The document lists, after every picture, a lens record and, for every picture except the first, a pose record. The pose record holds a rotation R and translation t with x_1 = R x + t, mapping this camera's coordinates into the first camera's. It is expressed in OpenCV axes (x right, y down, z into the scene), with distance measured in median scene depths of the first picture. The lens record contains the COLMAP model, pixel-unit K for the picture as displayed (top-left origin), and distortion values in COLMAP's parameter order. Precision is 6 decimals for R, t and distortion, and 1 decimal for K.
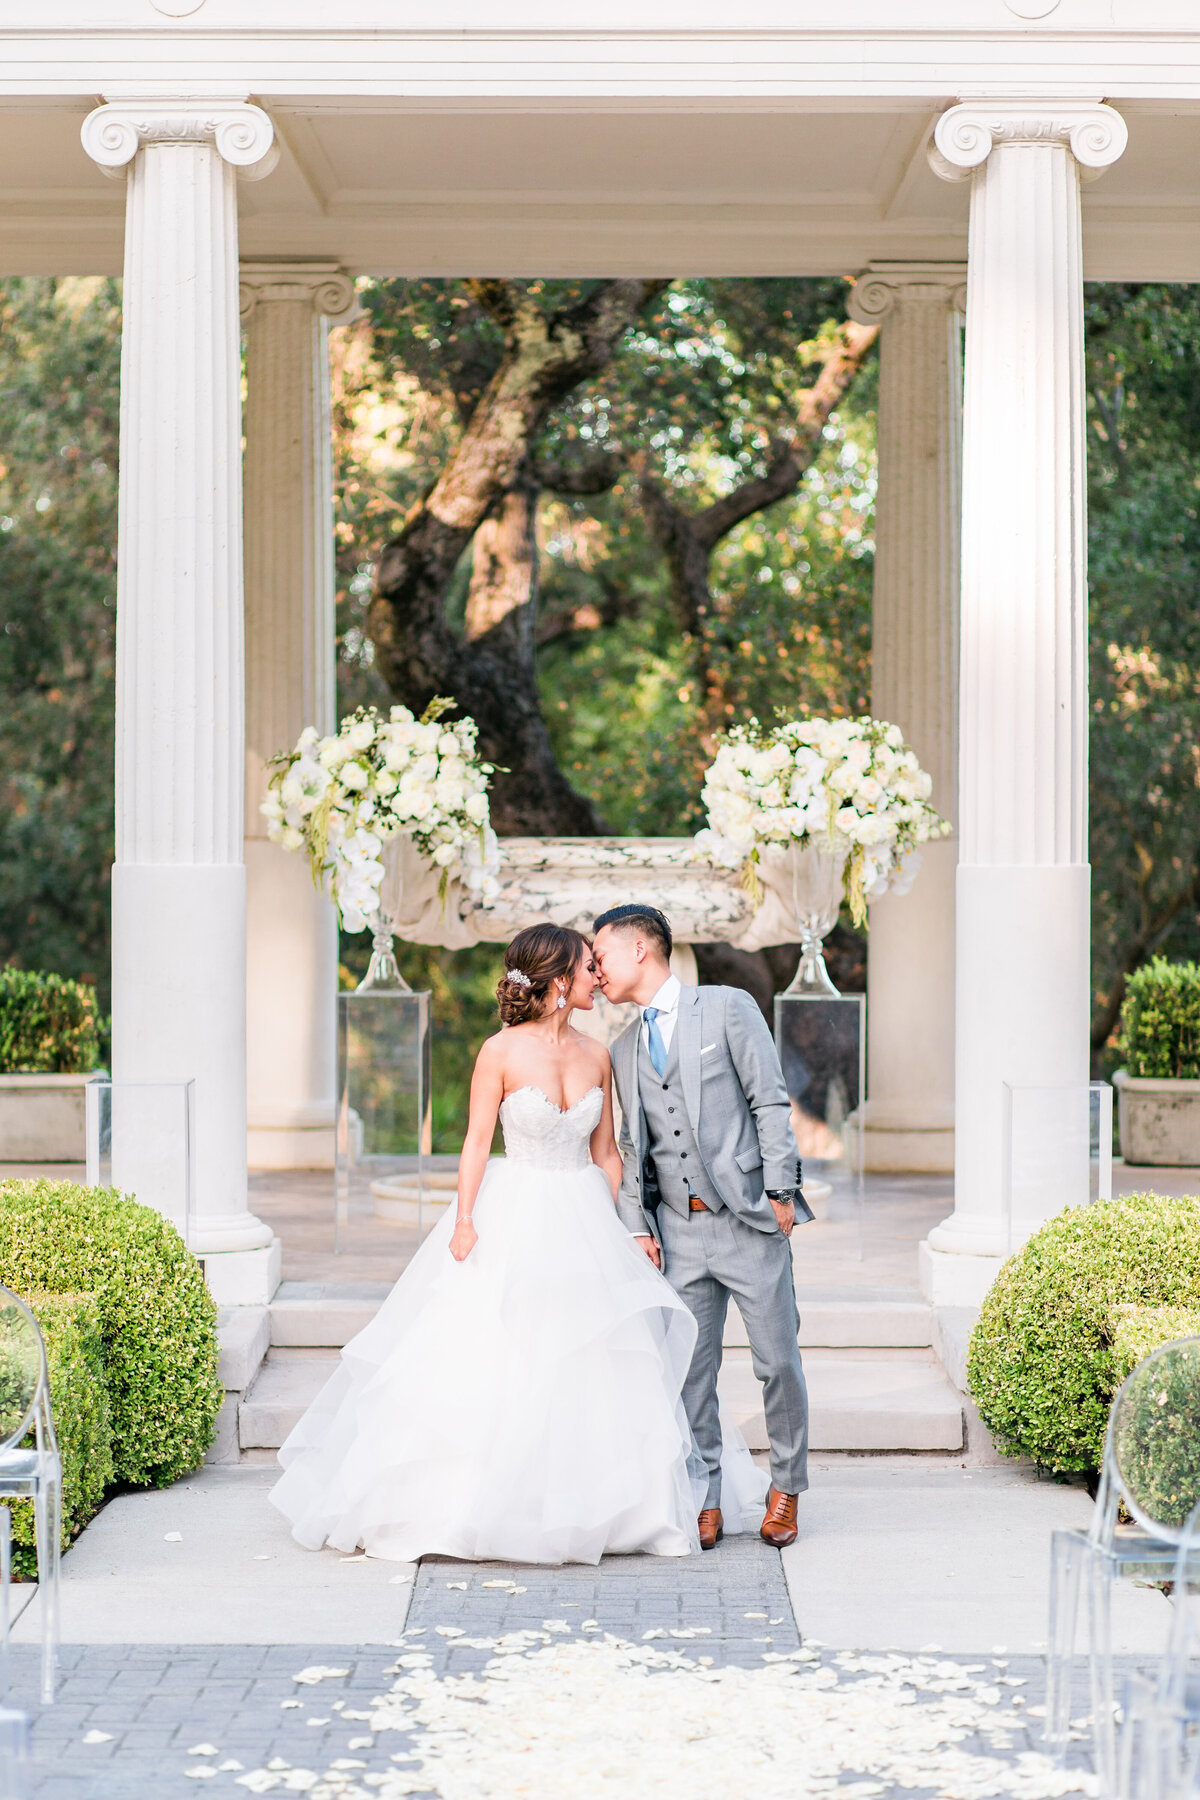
lens RADIAL K [[4295.5, 0, 600.6], [0, 4295.5, 912.2], [0, 0, 1]] dist [-0.103587, 0.000000]
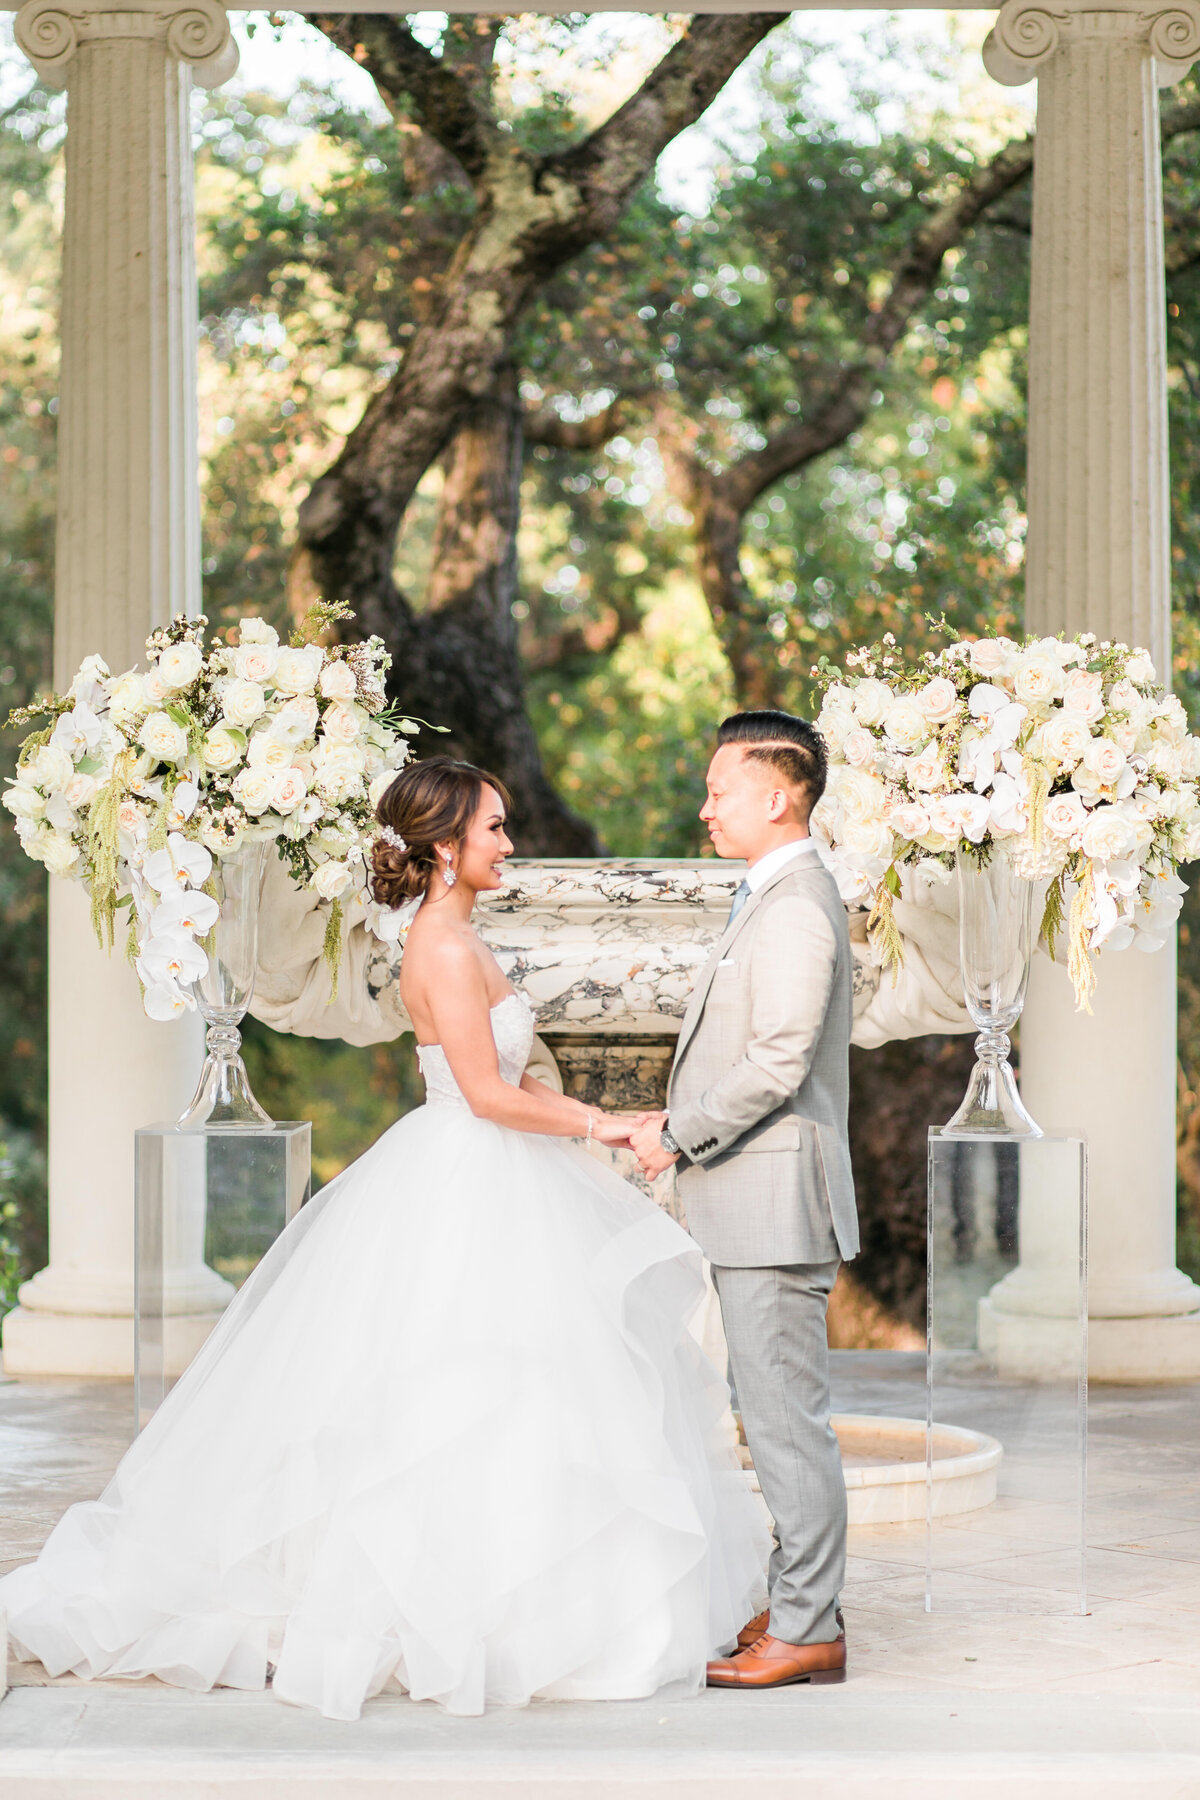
lens RADIAL K [[4295.5, 0, 598.0], [0, 4295.5, 940.1], [0, 0, 1]] dist [-0.103587, 0.000000]
pose [[0.999999, -0.000974, -0.000713, -0.001496], [0.000969, 0.999978, -0.006513, -0.002050], [0.000720, 0.006513, 0.999979, 0.448595]]
